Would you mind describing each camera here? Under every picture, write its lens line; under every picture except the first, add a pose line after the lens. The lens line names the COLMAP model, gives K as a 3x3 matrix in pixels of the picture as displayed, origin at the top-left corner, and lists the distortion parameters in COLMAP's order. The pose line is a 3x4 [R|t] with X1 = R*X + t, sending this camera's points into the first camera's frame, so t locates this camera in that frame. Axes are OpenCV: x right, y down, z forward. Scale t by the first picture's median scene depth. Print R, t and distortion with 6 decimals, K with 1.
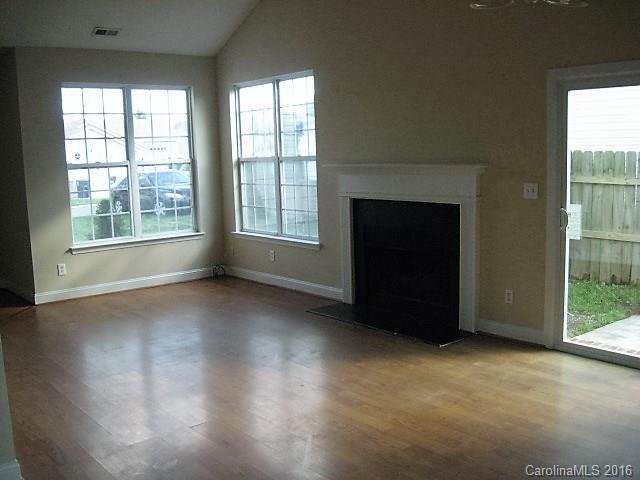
lens RADIAL K [[659.6, 0, 320.0], [0, 659.6, 240.0], [0, 0, 1]] dist [-0.007930, -0.006997]
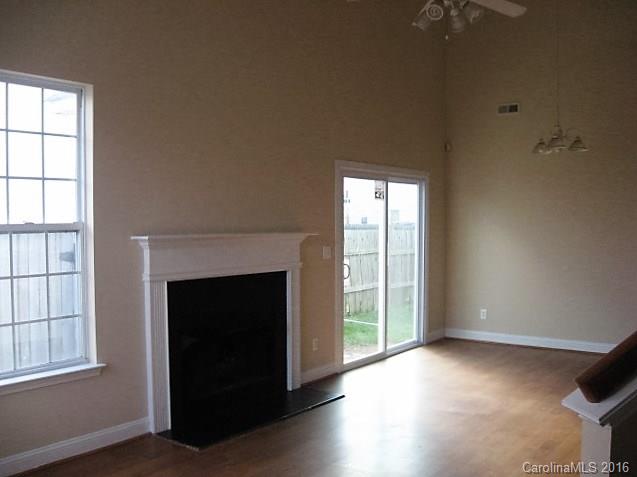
lens RADIAL K [[661.7, 0, 318.5], [0, 661.7, 238.5], [0, 0, 1]] dist [-0.185800, -0.003162]
pose [[-0.213053, 0.006528, 0.977019, -0.806508], [0.149057, 0.988489, 0.025900, -0.122022], [-0.965604, 0.151150, -0.211574, 1.151325]]
